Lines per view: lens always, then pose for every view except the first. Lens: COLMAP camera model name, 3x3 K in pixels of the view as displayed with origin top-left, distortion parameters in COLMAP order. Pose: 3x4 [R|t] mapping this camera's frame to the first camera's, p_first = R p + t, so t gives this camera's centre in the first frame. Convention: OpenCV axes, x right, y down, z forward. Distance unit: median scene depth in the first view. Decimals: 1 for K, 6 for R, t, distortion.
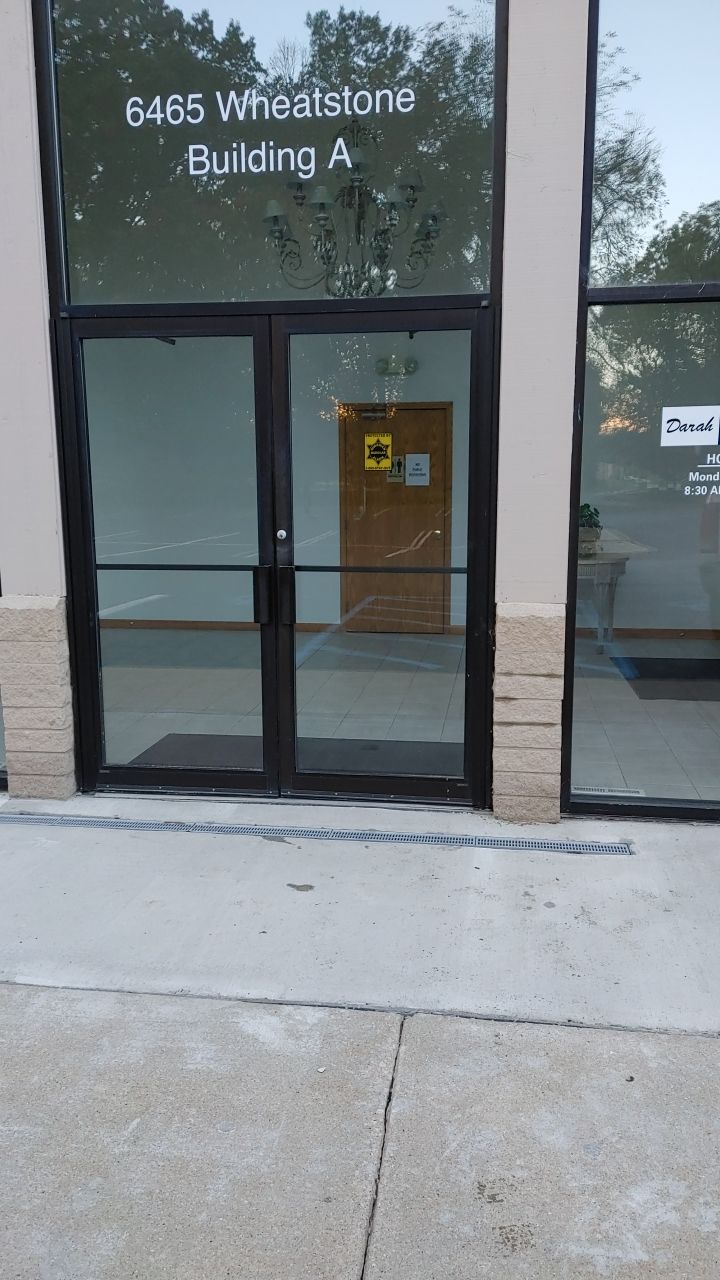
lens RADIAL K [[996.2, 0, 358.5], [0, 996.2, 637.9], [0, 0, 1]] dist [0.066166, -0.020648]
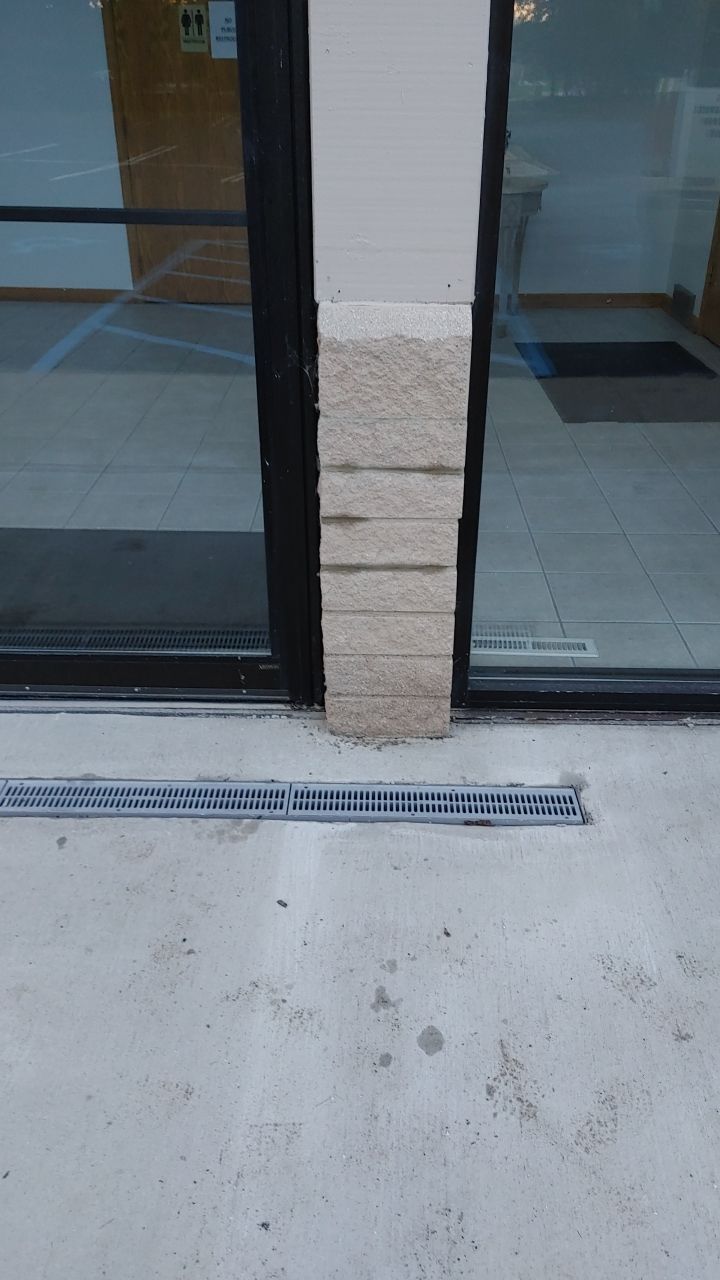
lens RADIAL K [[996.2, 0, 370.9], [0, 996.2, 633.1], [0, 0, 1]] dist [0.066166, -0.020648]
pose [[0.990813, -0.054970, 0.123565, 0.098724], [0.010635, 0.942510, 0.334008, -0.046547], [-0.134822, -0.329625, 0.934436, 0.536253]]
